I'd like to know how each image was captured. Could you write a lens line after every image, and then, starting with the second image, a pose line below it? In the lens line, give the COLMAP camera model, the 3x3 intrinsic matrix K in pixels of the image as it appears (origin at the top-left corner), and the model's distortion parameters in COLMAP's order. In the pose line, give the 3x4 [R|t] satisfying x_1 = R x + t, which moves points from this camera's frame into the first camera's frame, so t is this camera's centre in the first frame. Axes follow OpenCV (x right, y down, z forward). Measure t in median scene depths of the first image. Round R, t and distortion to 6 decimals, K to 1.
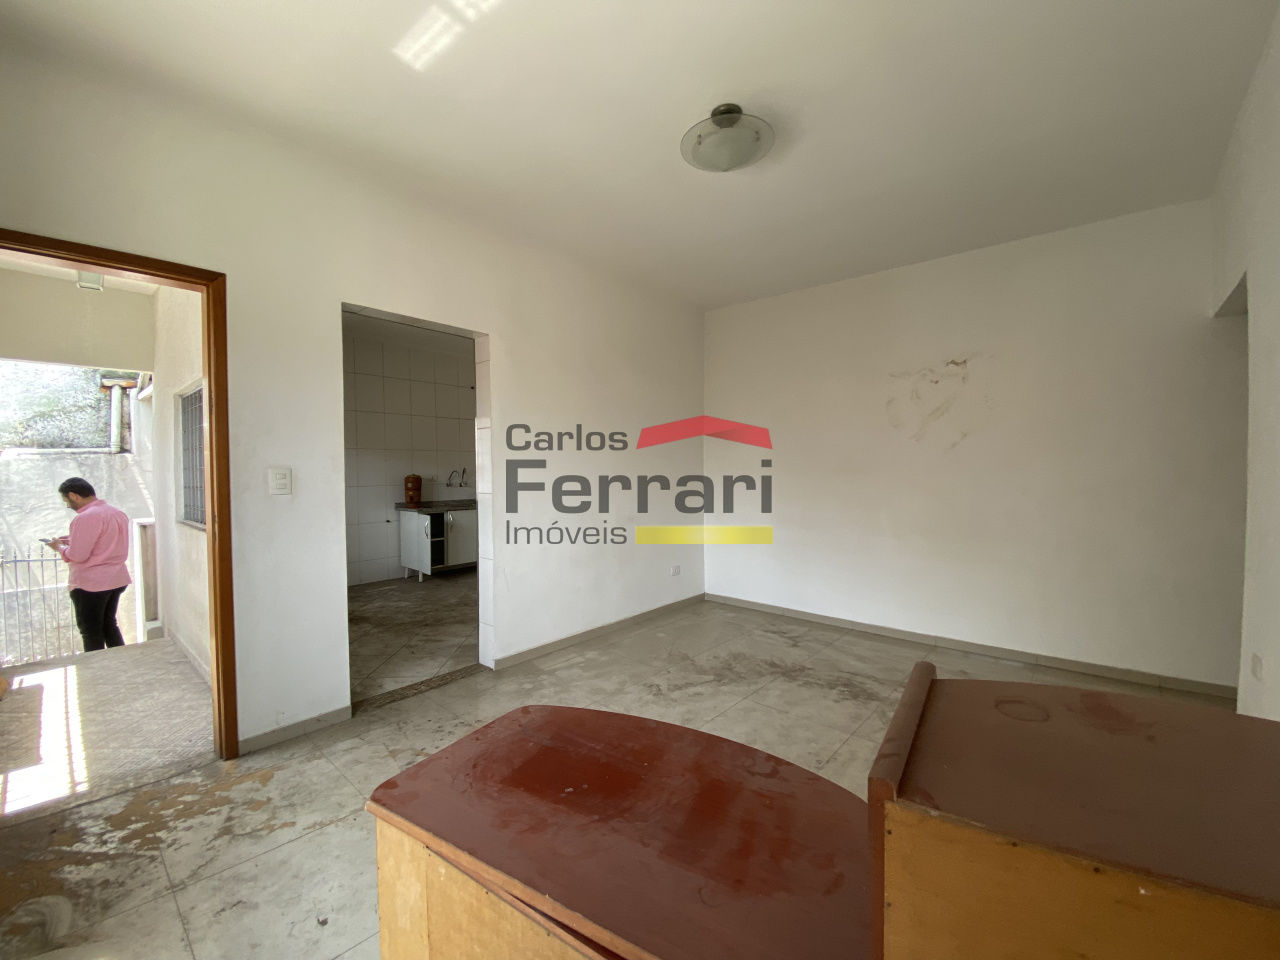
lens RADIAL K [[518.1, 0, 639.0], [0, 518.1, 479.6], [0, 0, 1]] dist [0.028590, -0.023363]
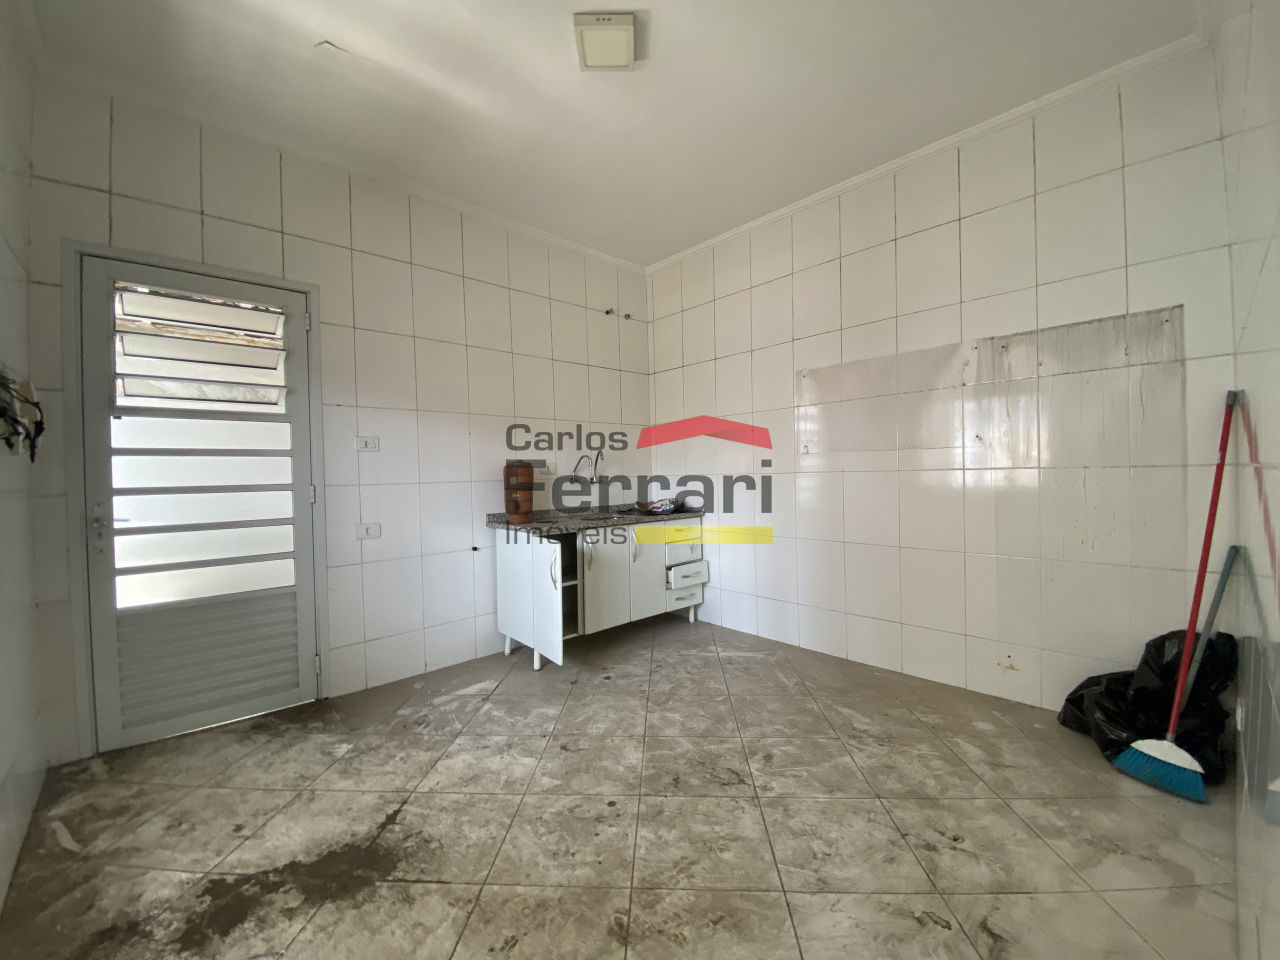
lens RADIAL K [[523.1, 0, 635.9], [0, 523.1, 473.9], [0, 0, 1]] dist [0.049226, -0.031072]
pose [[0.992642, -0.013164, -0.120371, -0.468038], [0.011247, 0.999799, -0.016594, 0.026677], [0.120565, 0.015119, 0.992590, 0.898172]]
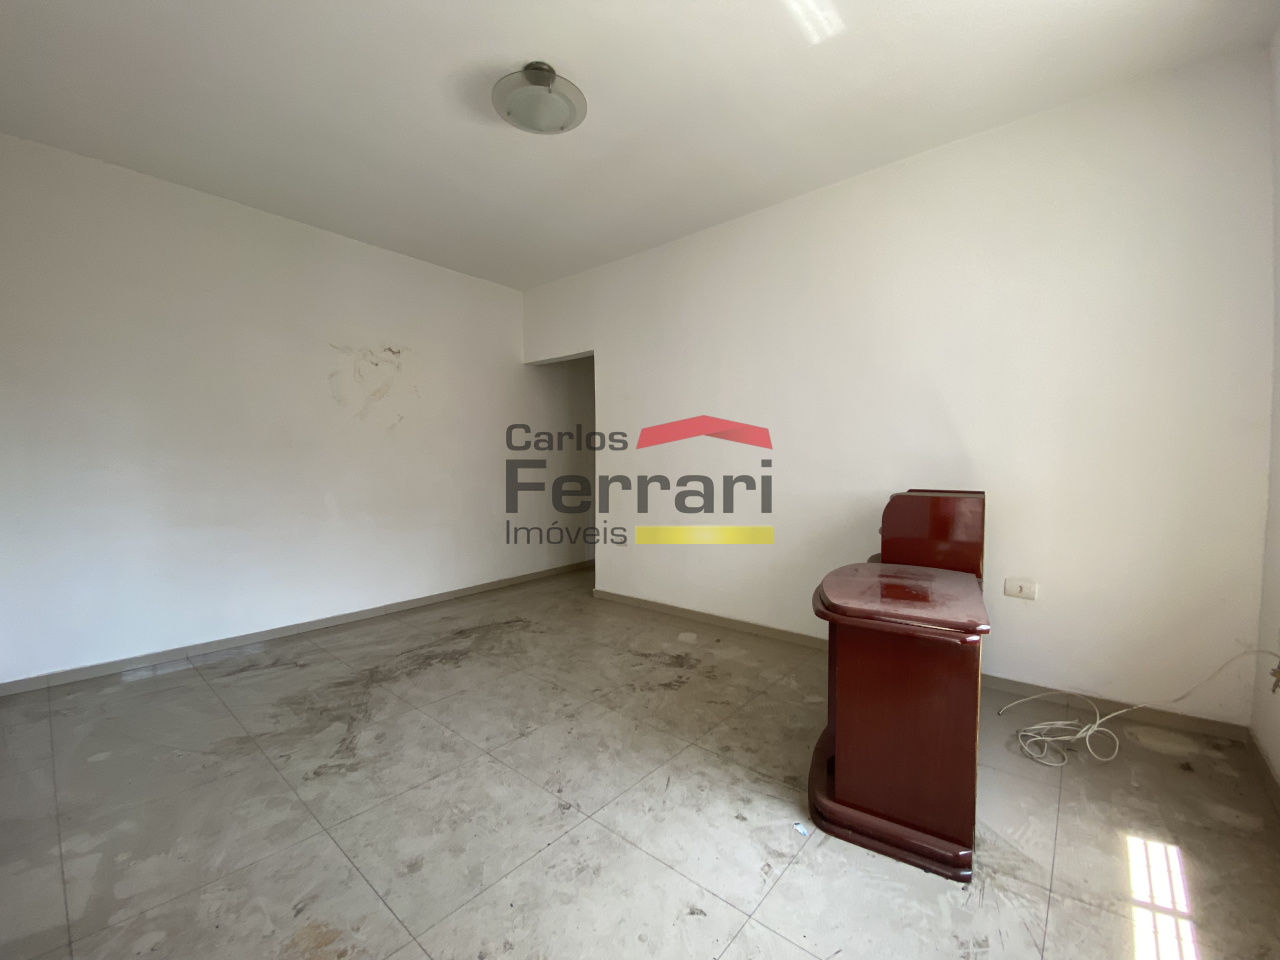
lens RADIAL K [[523.1, 0, 635.9], [0, 523.1, 473.9], [0, 0, 1]] dist [0.049226, -0.031072]
pose [[-0.013328, -0.021506, 0.999680, -0.581150], [0.020052, 0.999562, 0.021770, 0.023249], [-0.999710, 0.020336, -0.012891, 0.569677]]
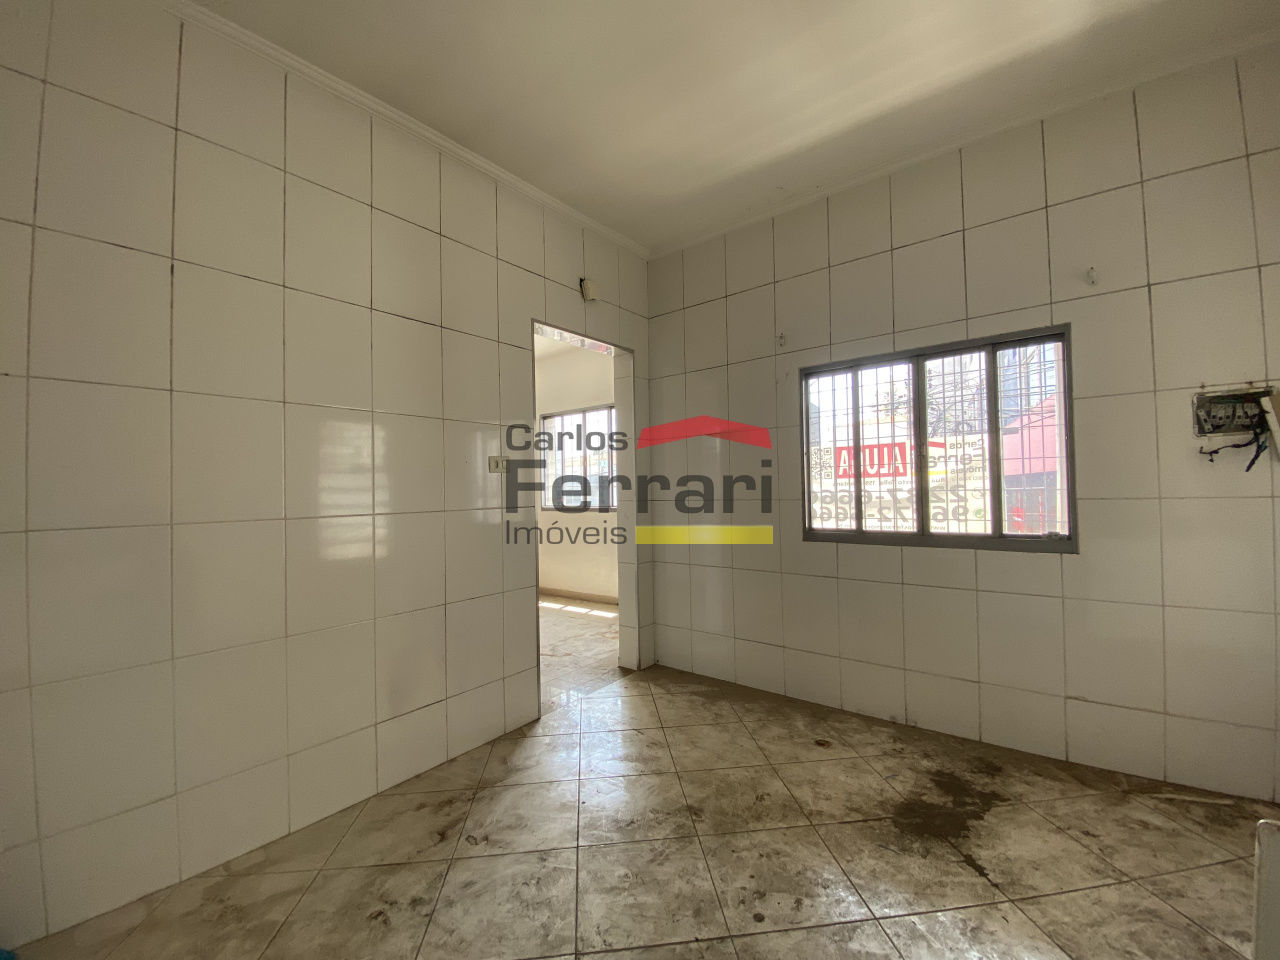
lens RADIAL K [[519.6, 0, 642.0], [0, 519.6, 479.3], [0, 0, 1]] dist [0.019270, -0.017499]
pose [[-0.998400, 0.029123, -0.048463, -0.455359], [0.029323, 0.999564, -0.003428, -0.009193], [0.048342, -0.004844, -0.998819, 1.884882]]
